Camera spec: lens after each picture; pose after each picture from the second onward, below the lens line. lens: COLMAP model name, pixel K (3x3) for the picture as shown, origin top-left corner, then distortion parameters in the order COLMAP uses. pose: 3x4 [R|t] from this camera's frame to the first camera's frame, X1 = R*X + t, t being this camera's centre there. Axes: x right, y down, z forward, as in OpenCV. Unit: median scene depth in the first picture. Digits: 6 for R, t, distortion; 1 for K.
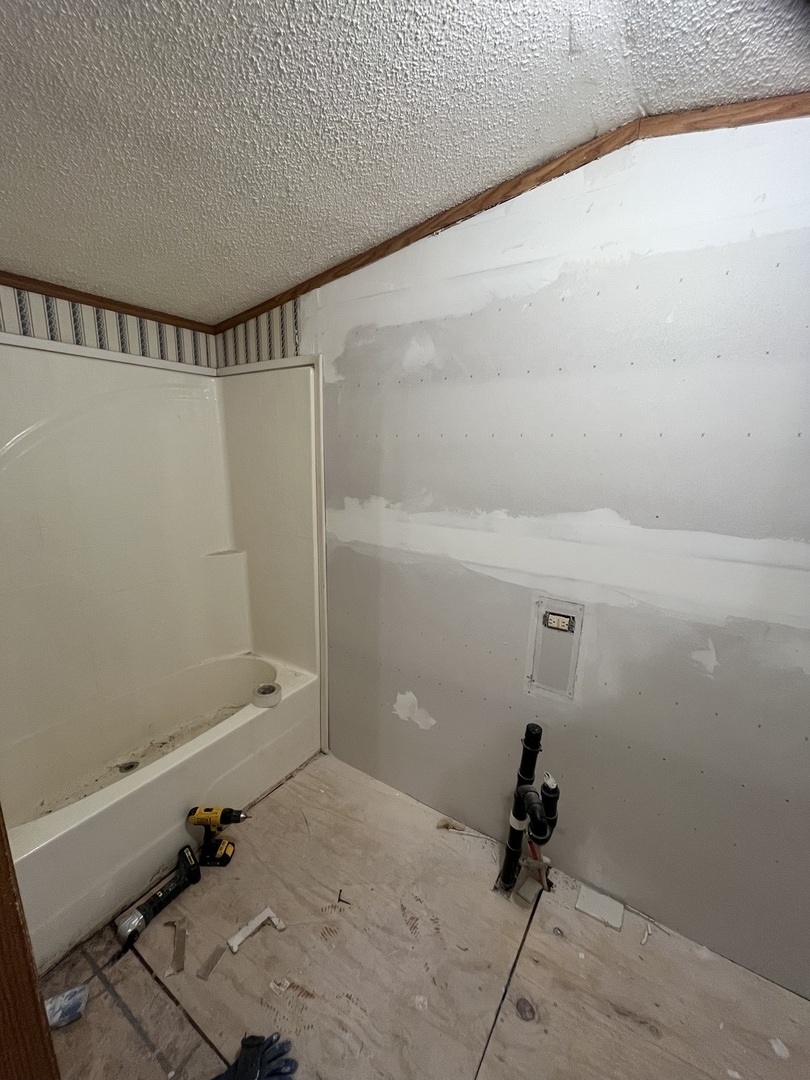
lens RADIAL K [[434.7, 0, 406.1], [0, 434.7, 539.0], [0, 0, 1]] dist [-0.001577, 0.000087]
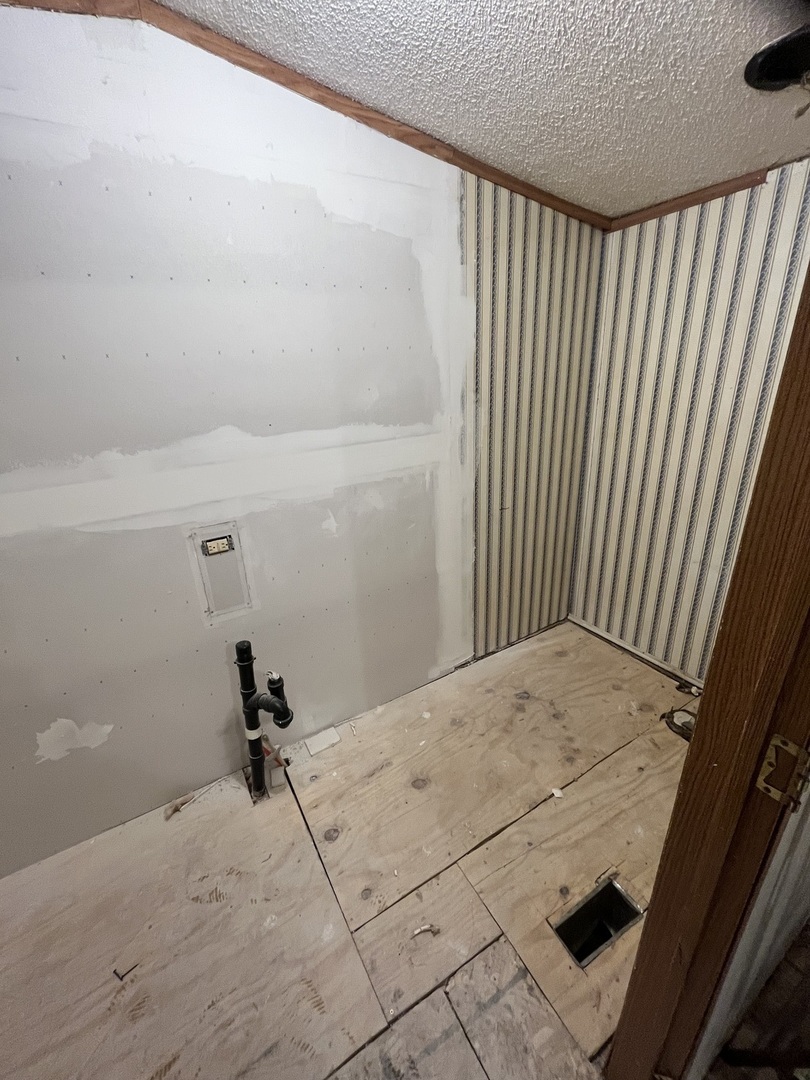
lens RADIAL K [[434.7, 0, 406.1], [0, 434.7, 539.0], [0, 0, 1]] dist [-0.001577, 0.000087]
pose [[0.442257, -0.355927, 0.823240, -0.294703], [0.244034, 0.931009, 0.271422, 0.005667], [-0.863050, 0.080861, 0.498604, 0.102910]]
